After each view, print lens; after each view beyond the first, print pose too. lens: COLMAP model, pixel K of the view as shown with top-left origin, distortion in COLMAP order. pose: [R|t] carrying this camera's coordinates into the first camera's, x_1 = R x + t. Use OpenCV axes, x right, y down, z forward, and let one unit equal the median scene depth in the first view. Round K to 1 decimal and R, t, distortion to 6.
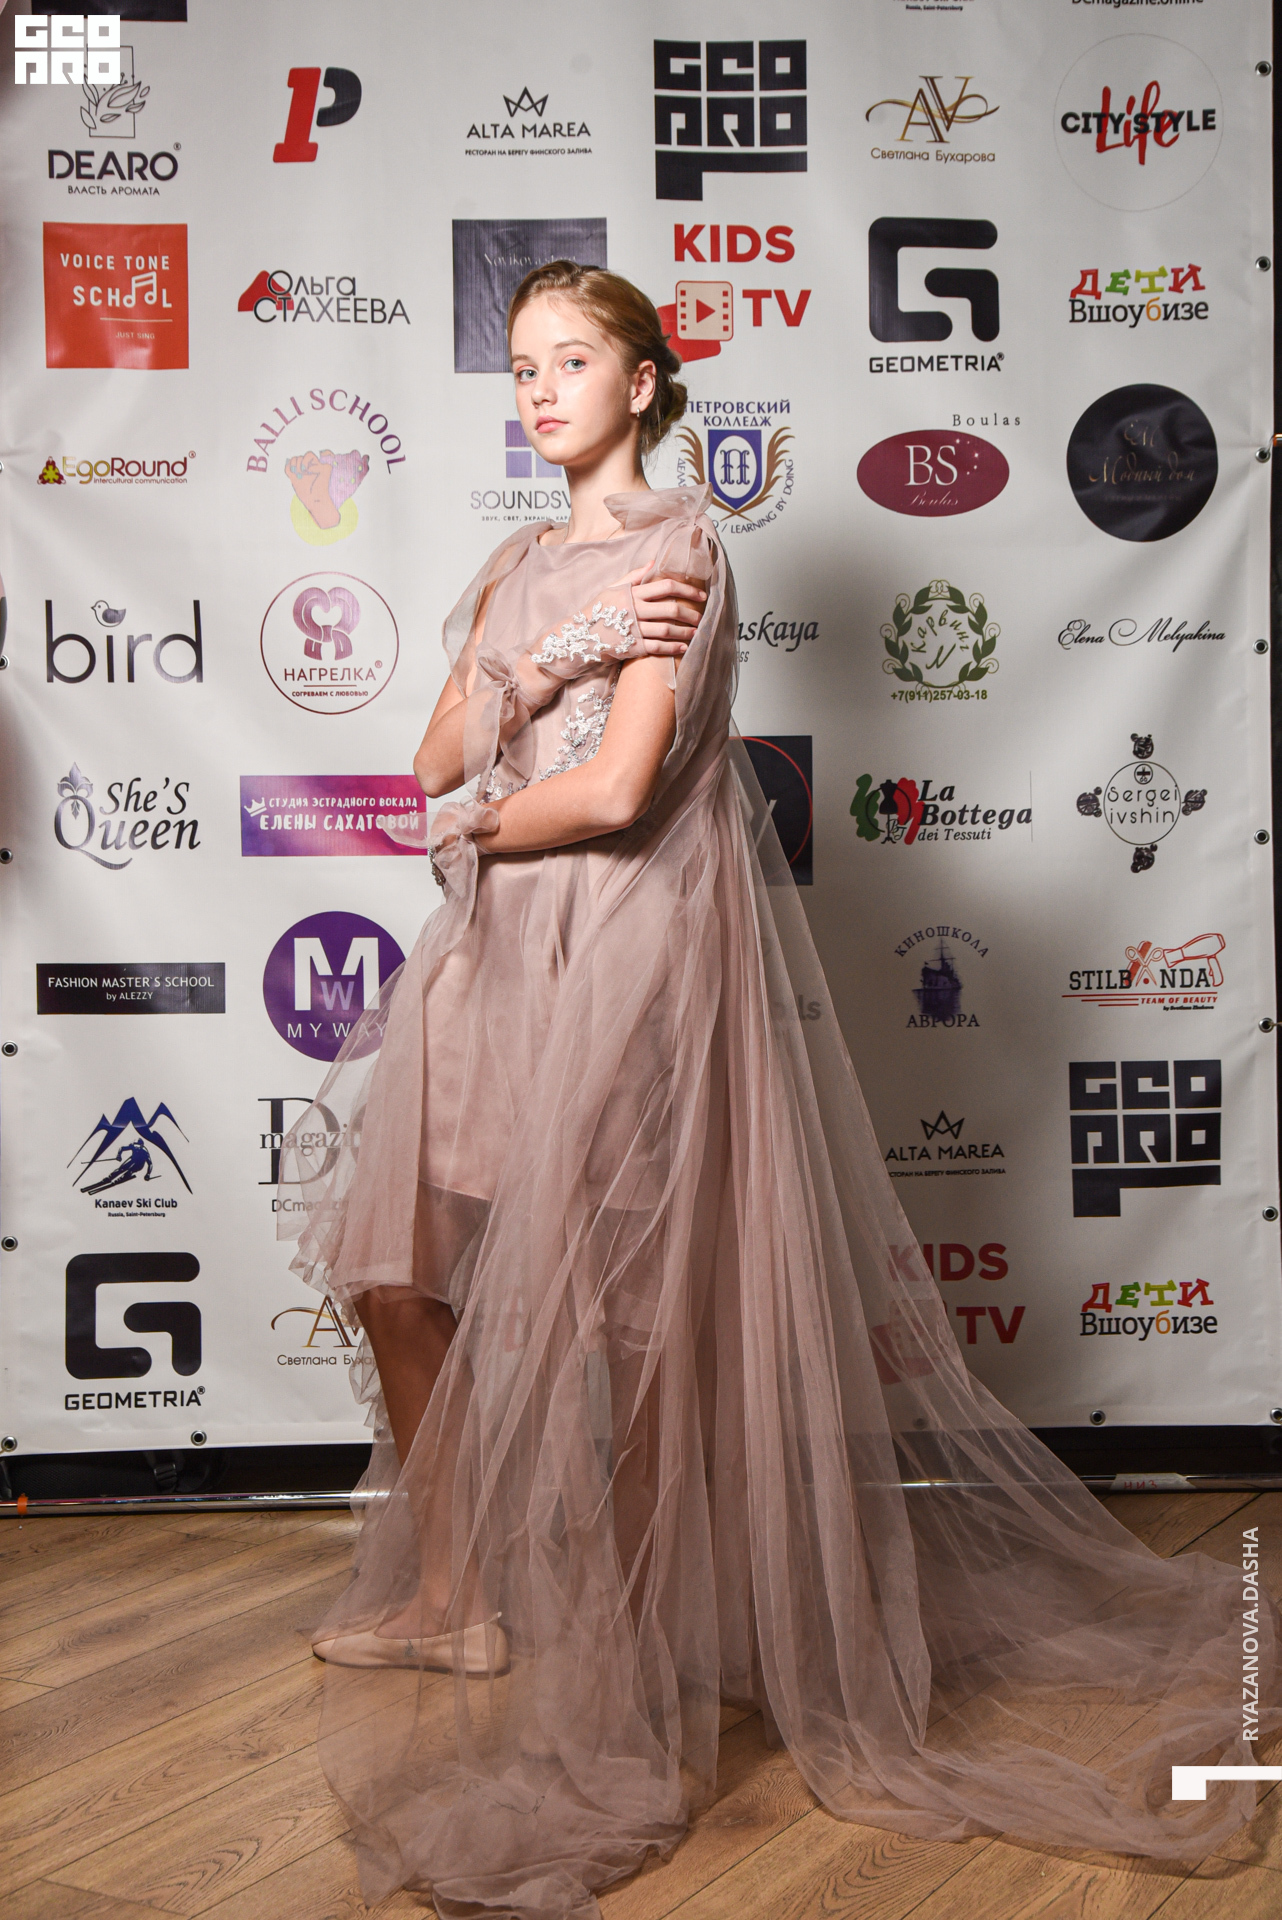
lens RADIAL K [[2621.2, 0, 695.2], [0, 2621.2, 941.5], [0, 0, 1]] dist [0.148576, 0.000000]
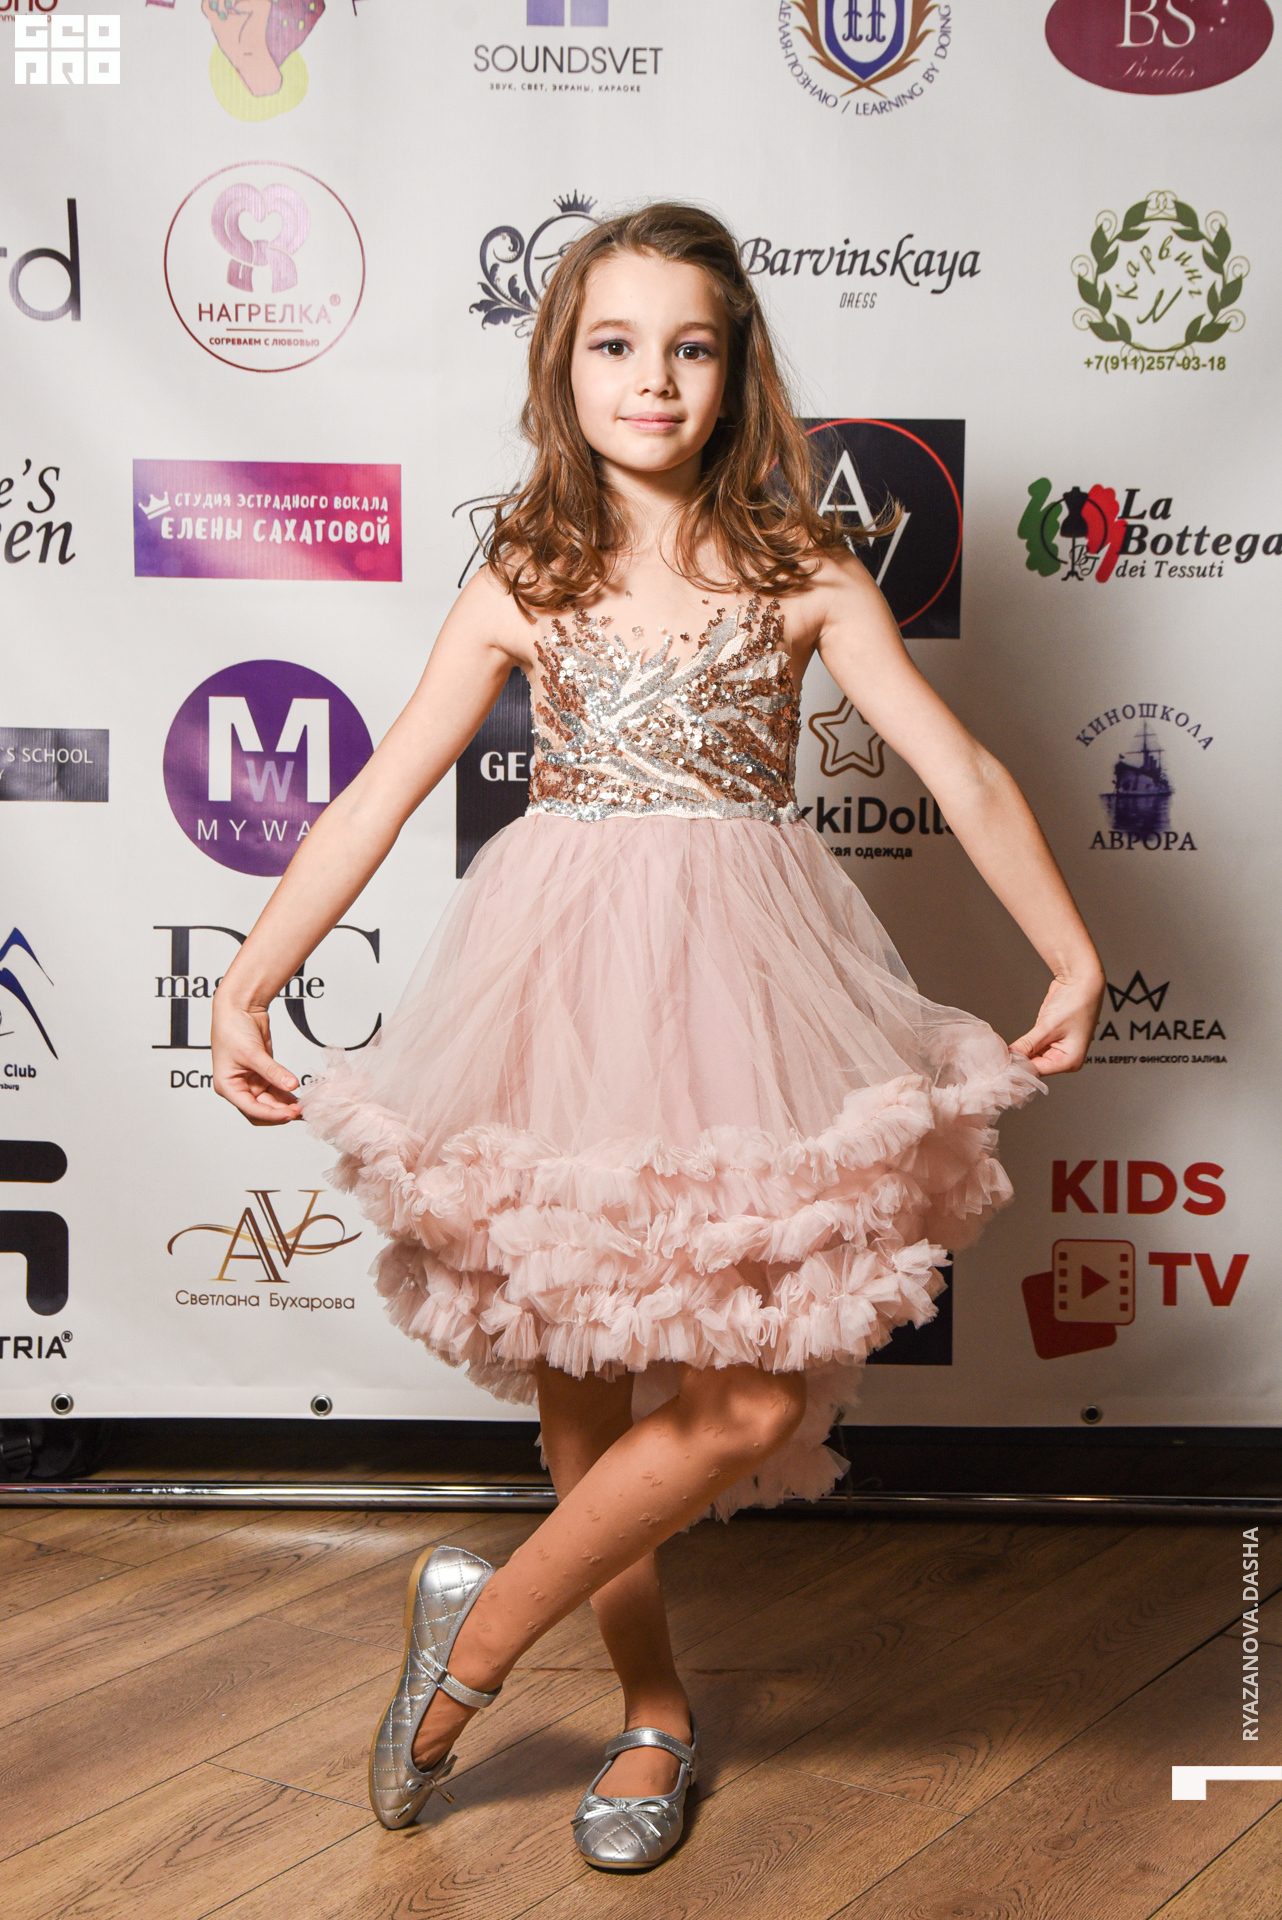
lens RADIAL K [[2936.9, 0, 704.2], [0, 2936.9, 835.0], [0, 0, 1]] dist [0.144394, 0.000000]
pose [[0.999022, 0.027012, -0.035013, 0.006394], [-0.025012, 0.998098, 0.056350, -0.012026], [0.036468, -0.055419, 0.997797, 0.226086]]
